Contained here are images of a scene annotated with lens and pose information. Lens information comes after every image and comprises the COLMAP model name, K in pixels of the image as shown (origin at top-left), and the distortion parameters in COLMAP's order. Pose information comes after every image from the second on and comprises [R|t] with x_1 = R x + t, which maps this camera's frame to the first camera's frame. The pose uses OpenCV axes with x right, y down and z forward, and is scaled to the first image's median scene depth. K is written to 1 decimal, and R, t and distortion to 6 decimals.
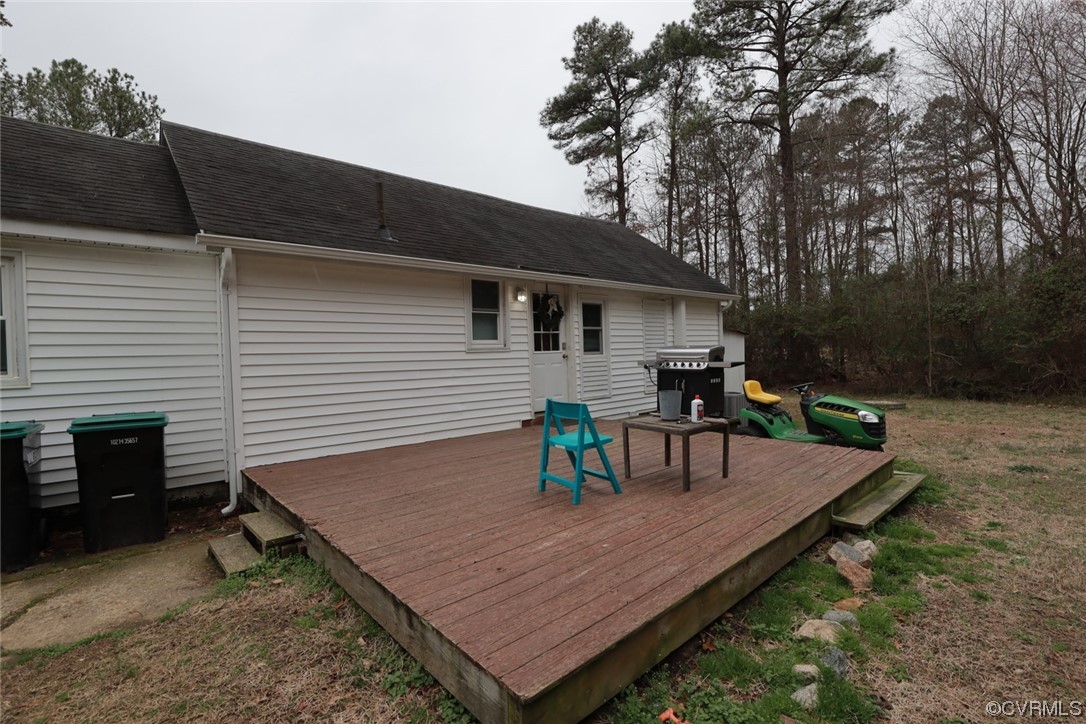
lens RADIAL K [[497.5, 0, 546.1], [0, 497.5, 366.7], [0, 0, 1]] dist [-0.037241, 0.007508]
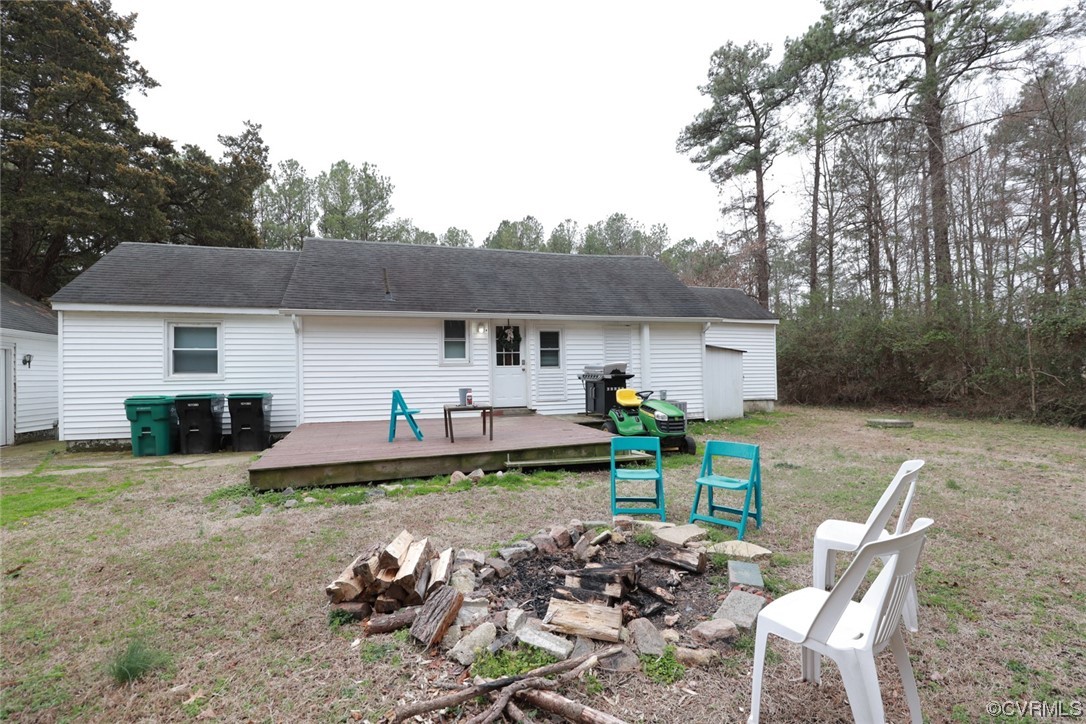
lens RADIAL K [[497.5, 0, 542.8], [0, 497.5, 369.0], [0, 0, 1]] dist [-0.037241, 0.007508]
pose [[0.909260, 0.008011, -0.416152, 0.210582], [-0.019352, 0.999547, -0.023041, 0.002821], [0.415779, 0.029004, 0.909003, -0.080012]]
